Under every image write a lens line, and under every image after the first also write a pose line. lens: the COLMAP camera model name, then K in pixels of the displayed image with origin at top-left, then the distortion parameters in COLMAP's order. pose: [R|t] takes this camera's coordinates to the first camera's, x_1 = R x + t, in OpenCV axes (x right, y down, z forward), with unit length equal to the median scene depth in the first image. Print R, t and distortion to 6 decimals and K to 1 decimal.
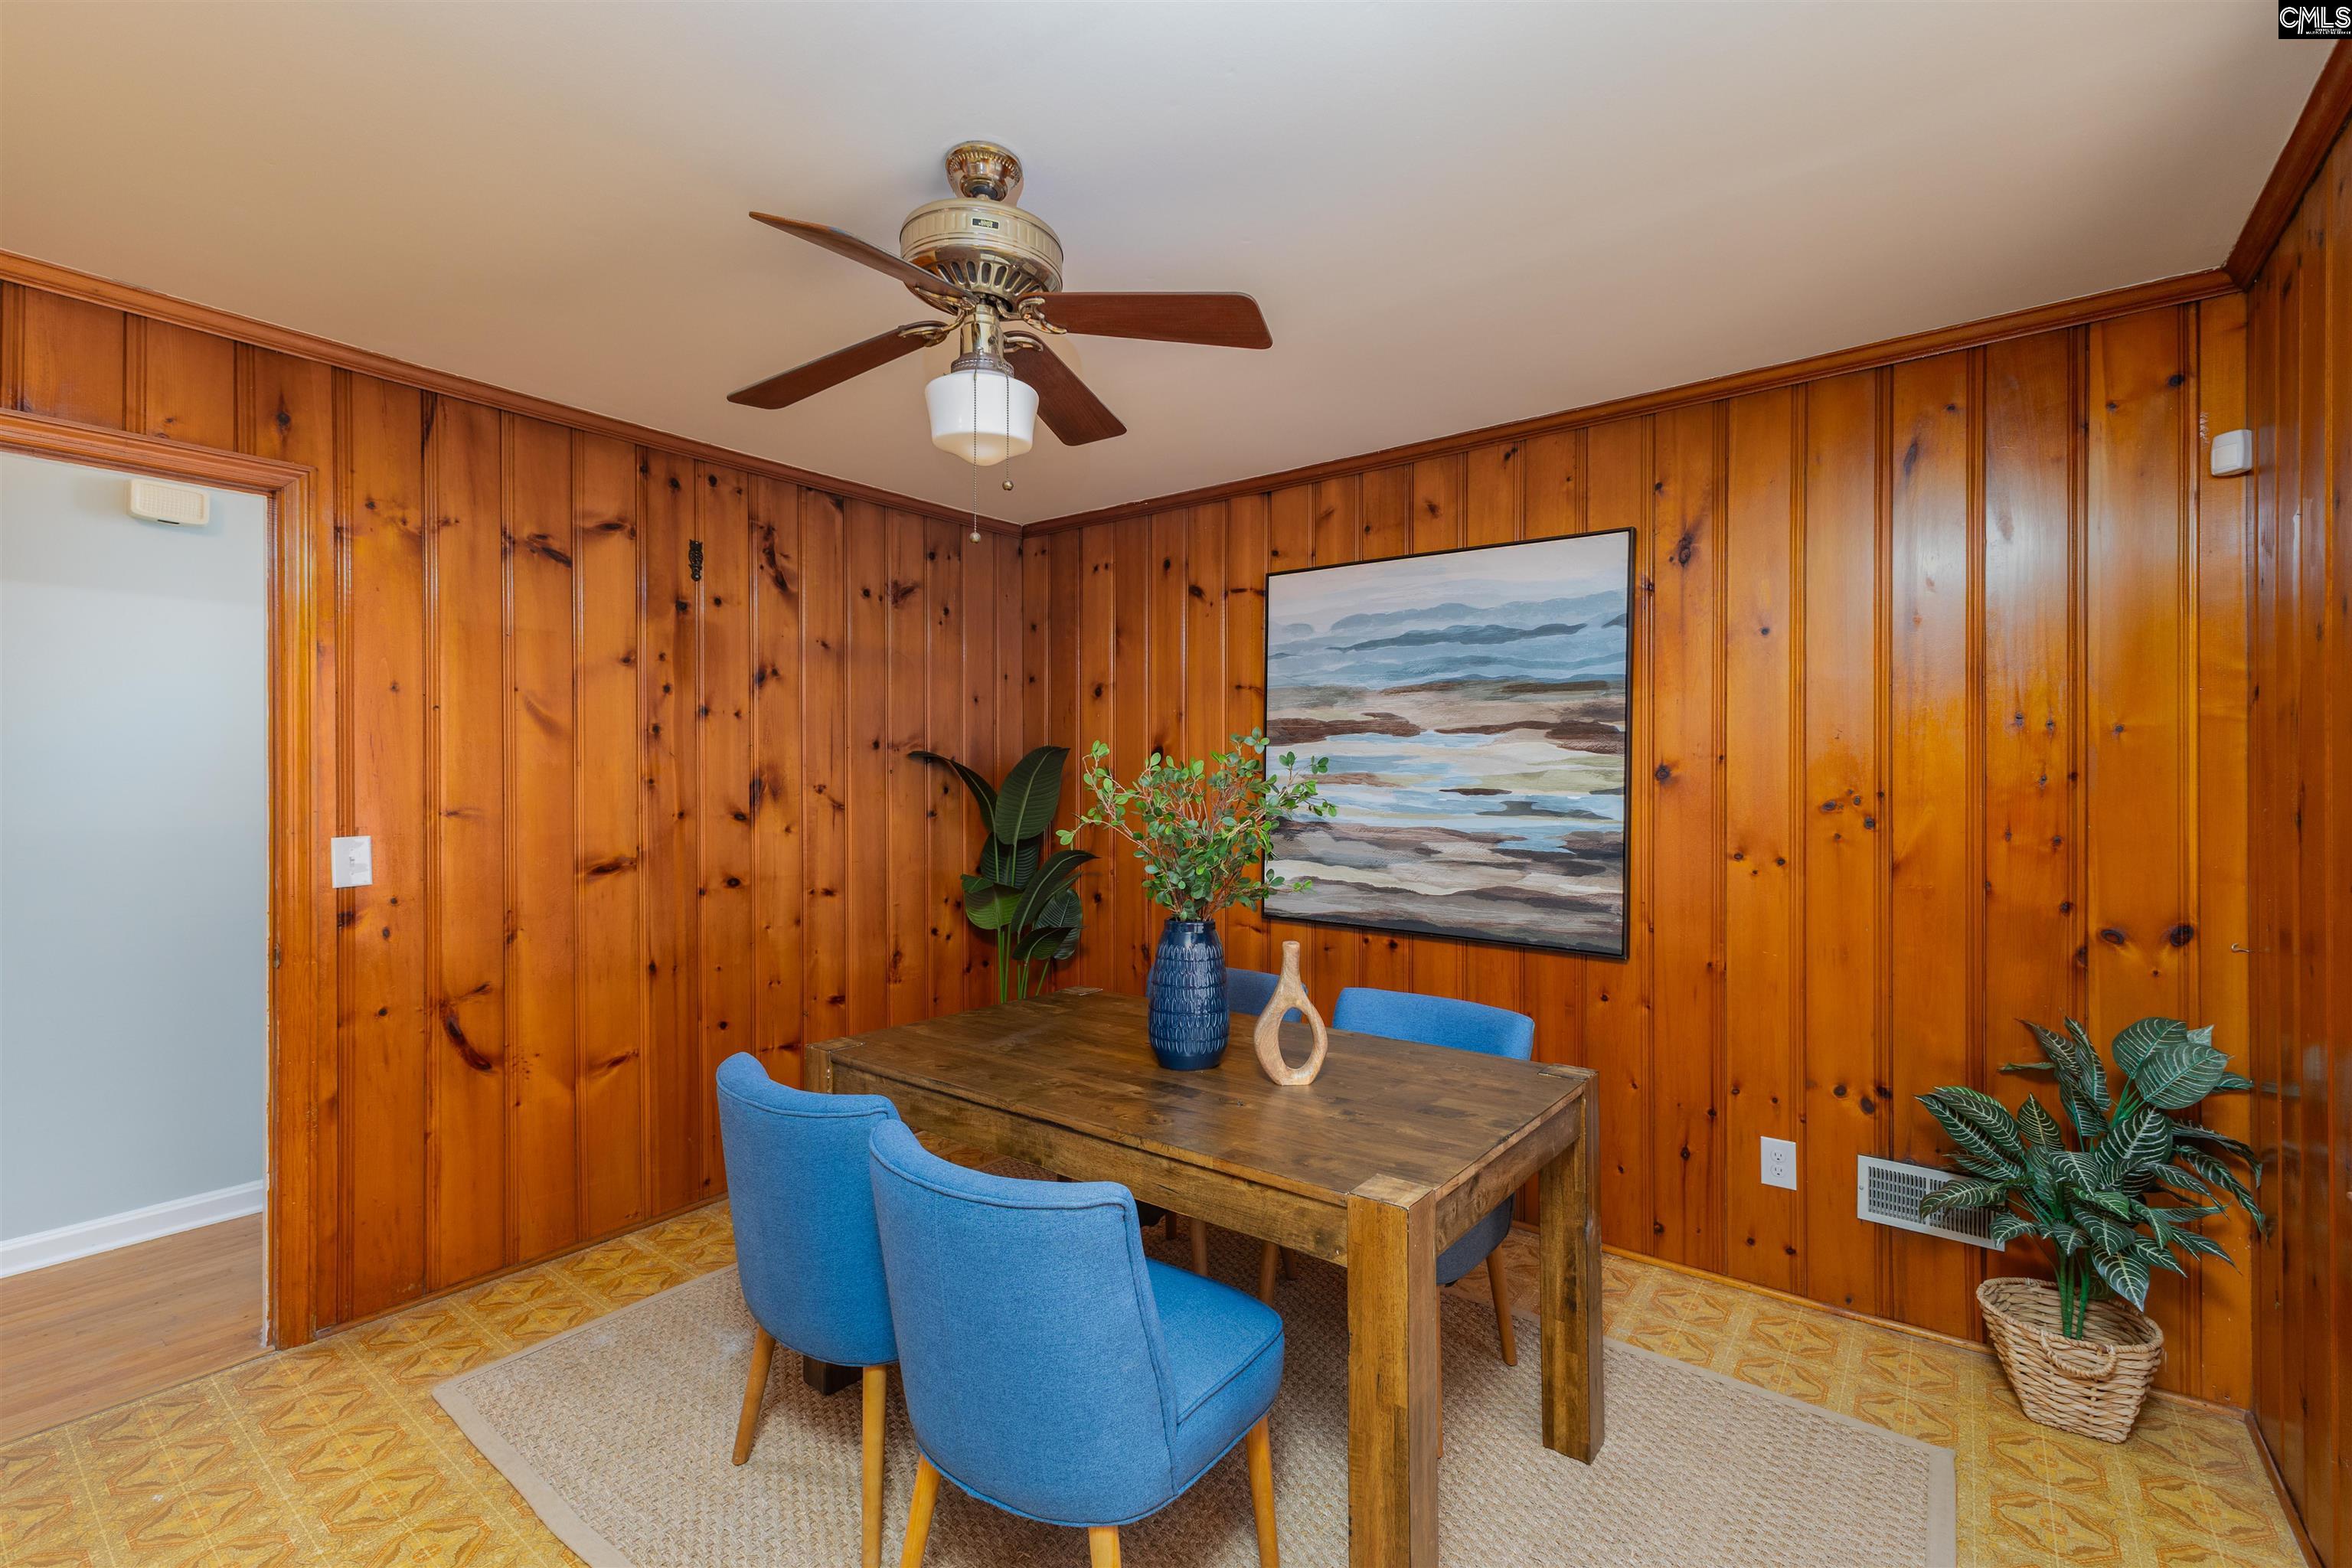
lens RADIAL K [[1029.1, 0, 1182.2], [0, 1029.1, 783.9], [0, 0, 1]] dist [0.010975, -0.002265]
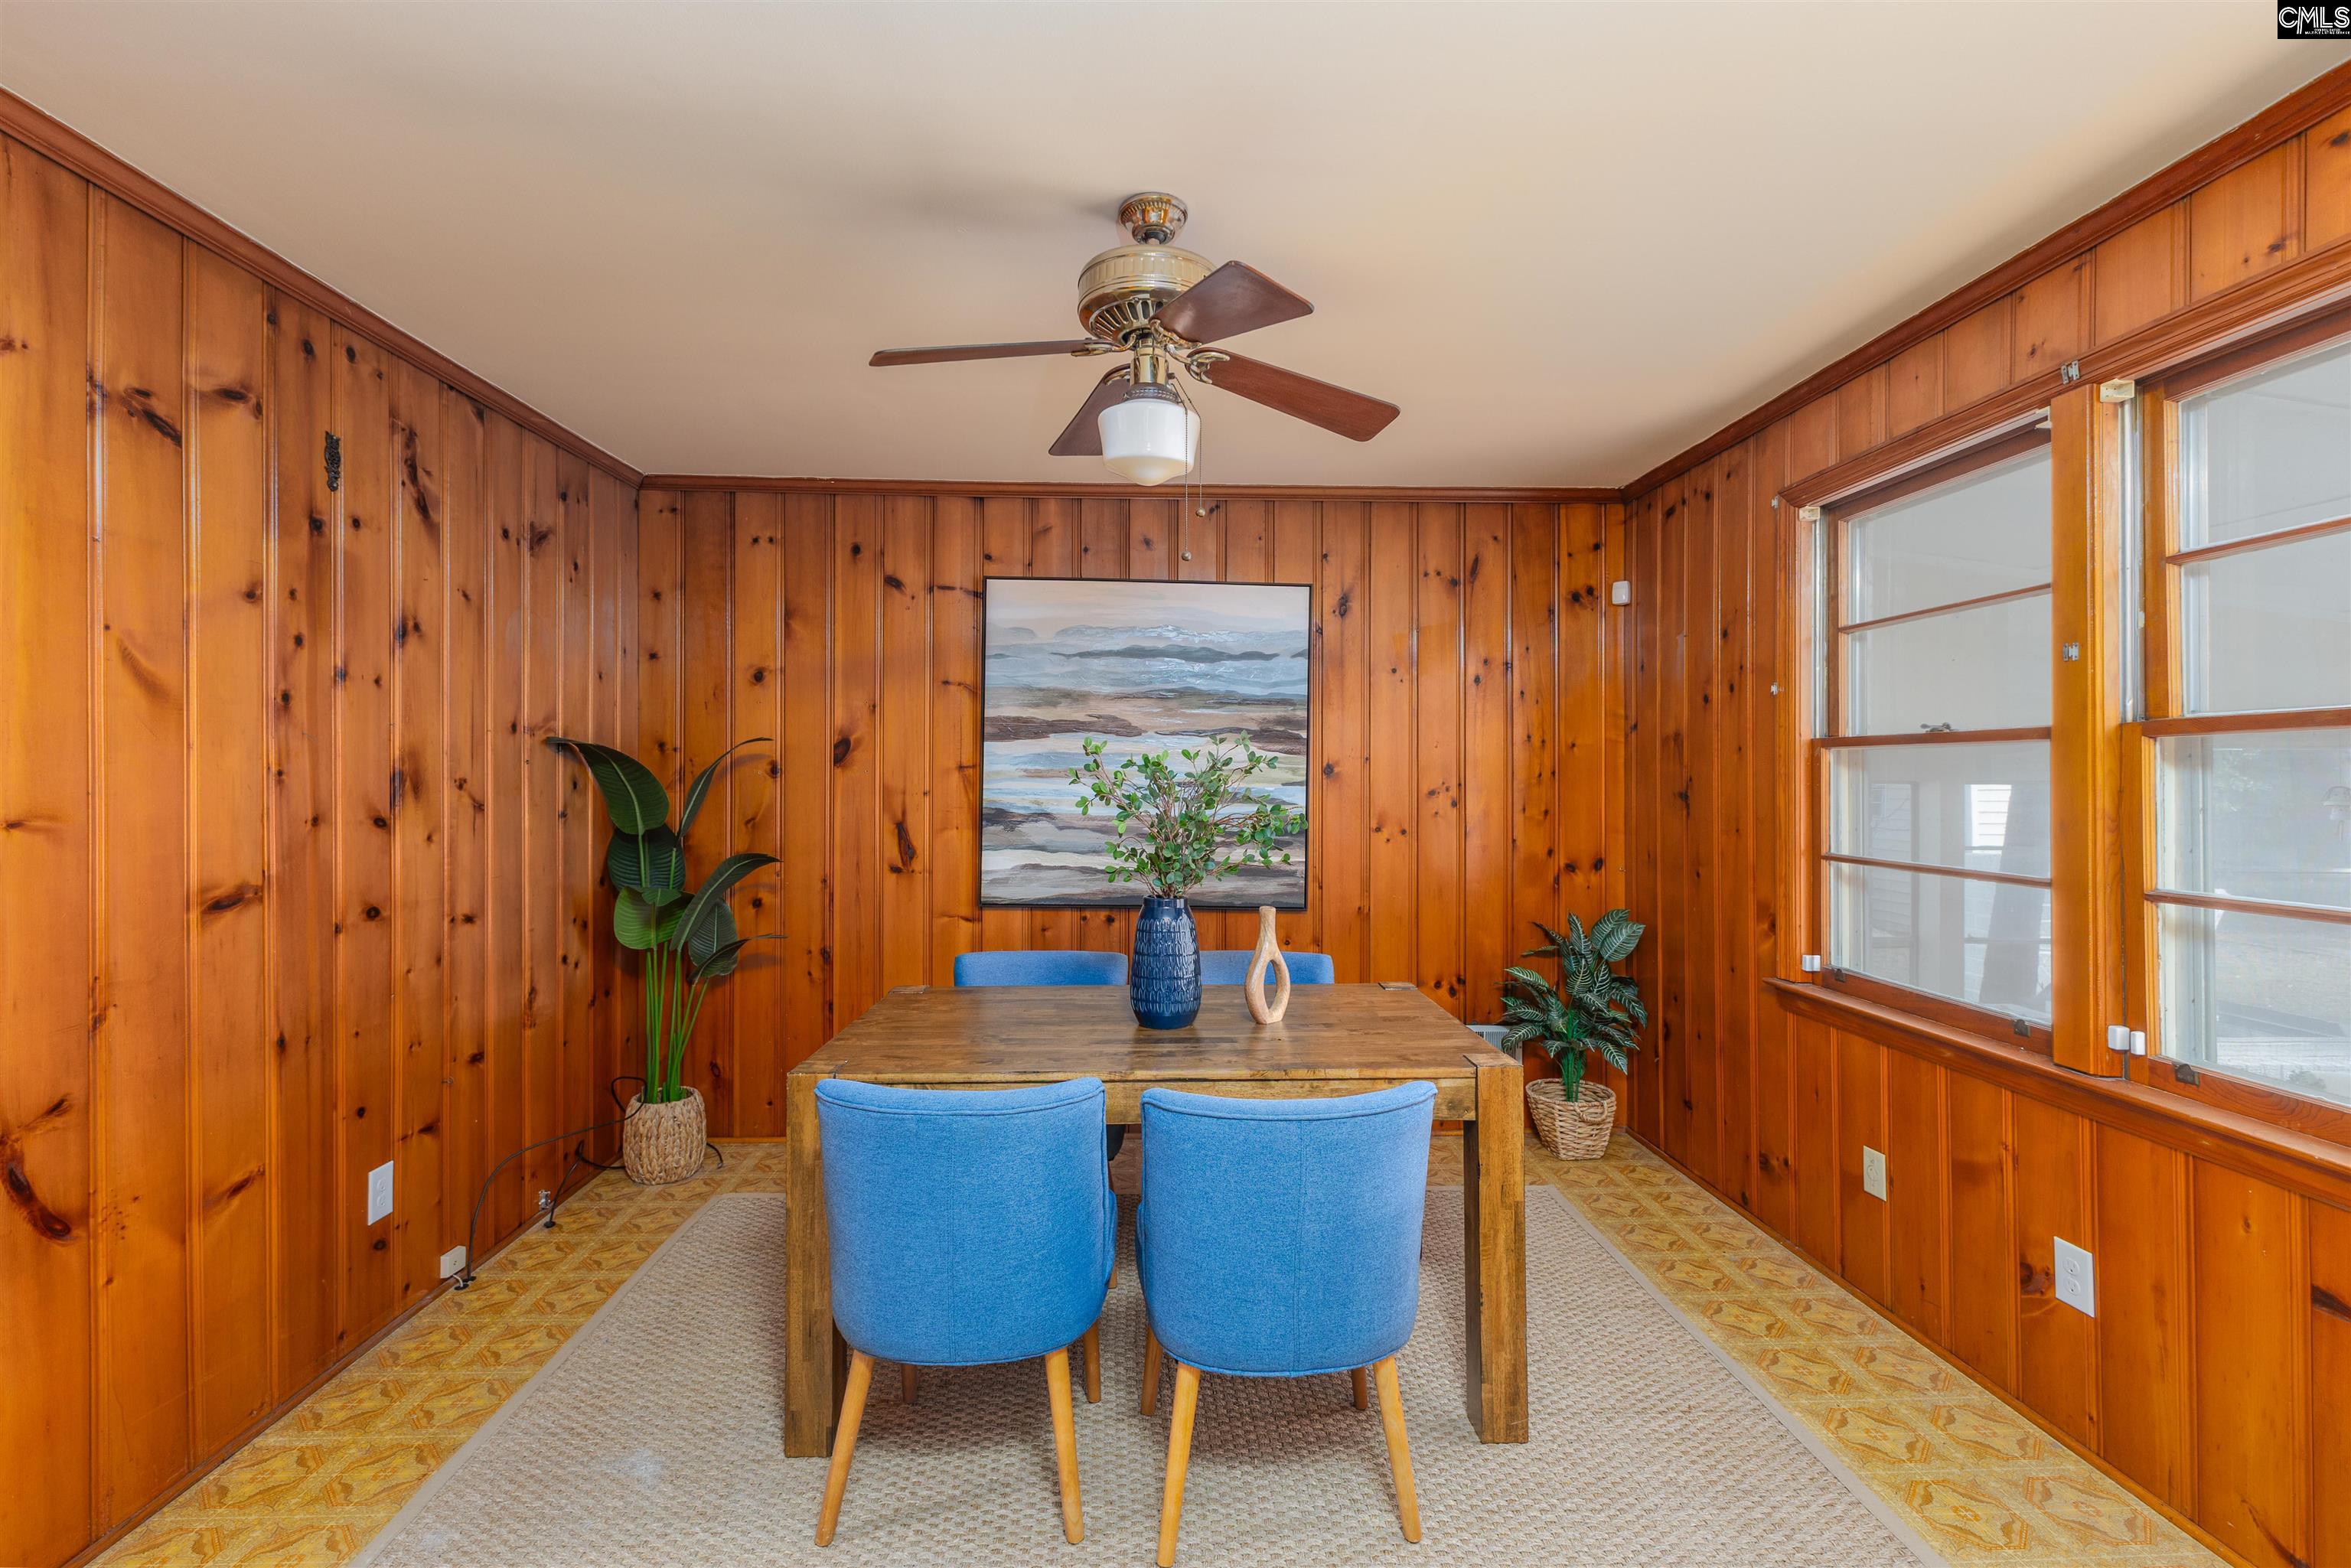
lens RADIAL K [[1028.7, 0, 1185.6], [0, 1028.7, 777.9], [0, 0, 1]] dist [0.010975, -0.002265]
pose [[0.768938, 0.000692, 0.639324, -0.494542], [0.000139, 0.999999, -0.001249, 0.001687], [-0.639324, 0.001050, 0.768937, 0.080125]]
